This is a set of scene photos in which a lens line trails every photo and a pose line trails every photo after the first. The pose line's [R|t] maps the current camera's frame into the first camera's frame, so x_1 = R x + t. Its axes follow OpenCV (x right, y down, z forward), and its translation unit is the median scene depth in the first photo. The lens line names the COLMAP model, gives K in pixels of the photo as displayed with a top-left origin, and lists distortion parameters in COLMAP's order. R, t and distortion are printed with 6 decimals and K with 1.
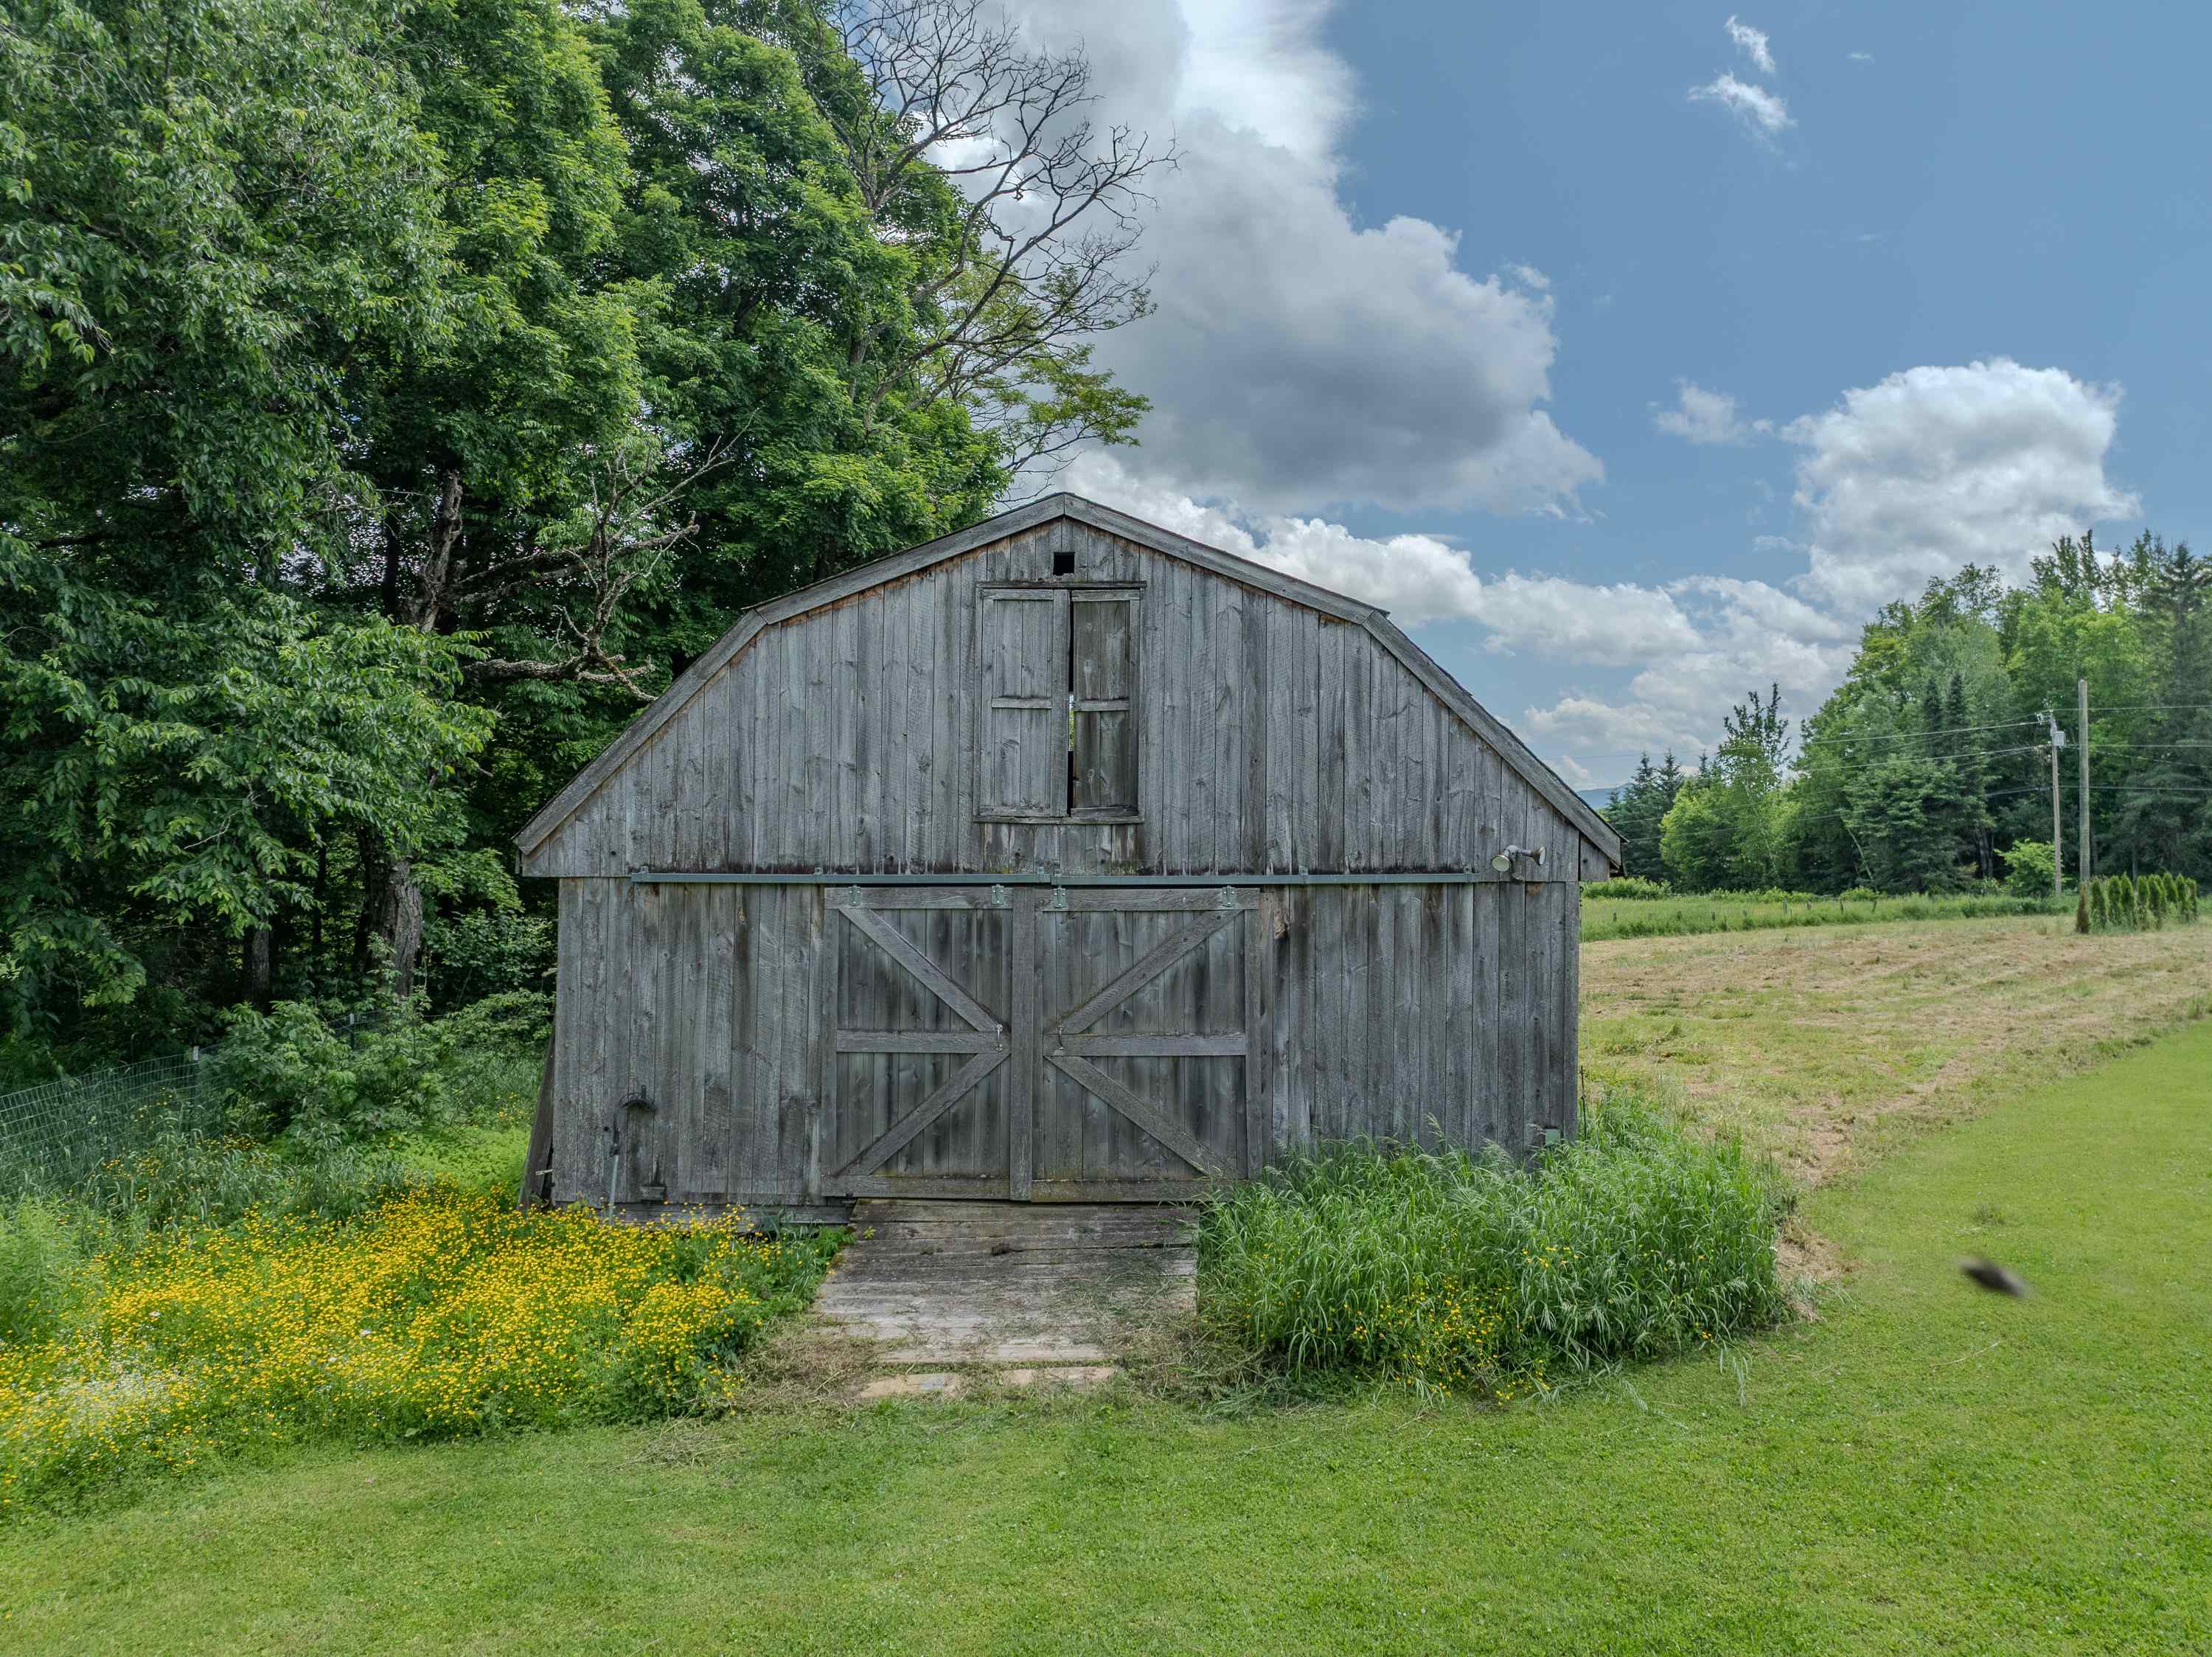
lens RADIAL K [[1551.2, 0, 1093.3], [0, 1551.2, 827.3], [0, 0, 1]] dist [-0.048381, 0.018747]
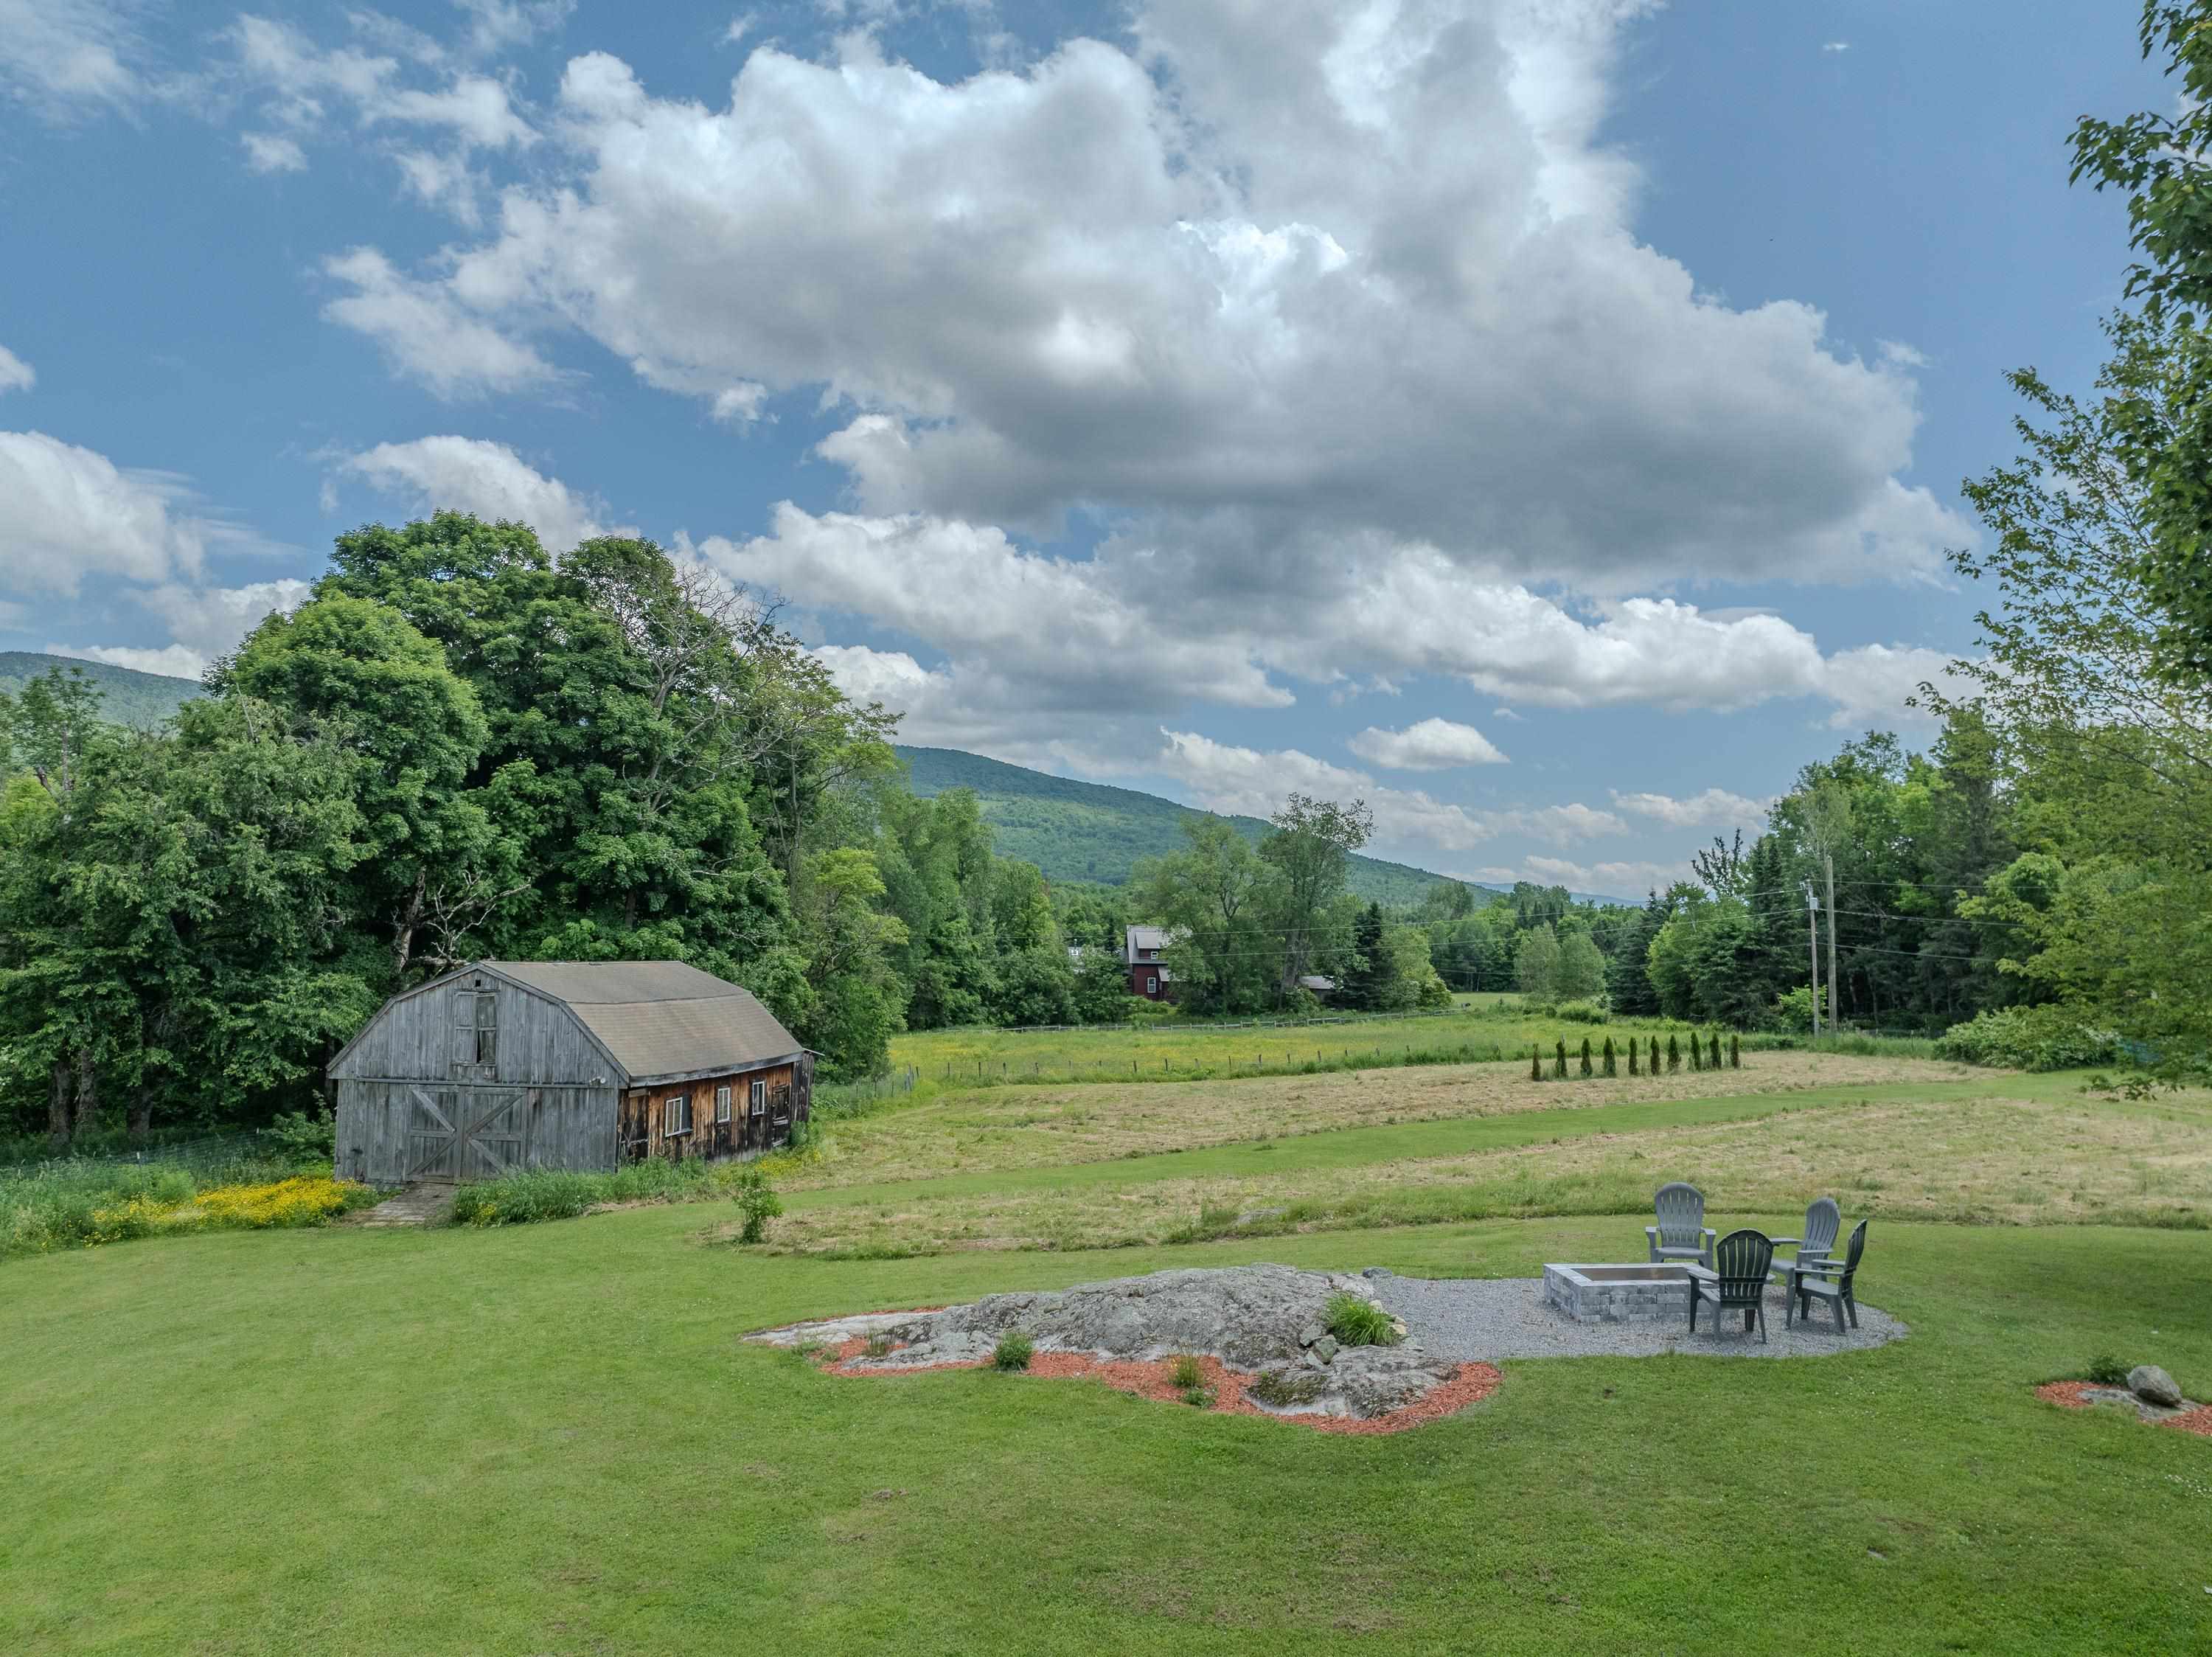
lens RADIAL K [[1551.2, 0, 1097.6], [0, 1551.2, 827.7], [0, 0, 1]] dist [-0.048381, 0.018747]
pose [[0.983590, -0.011555, -0.180048, 1.812189], [0.001386, 0.998401, -0.056503, -0.310736], [0.180413, 0.055326, 0.982034, -1.903929]]
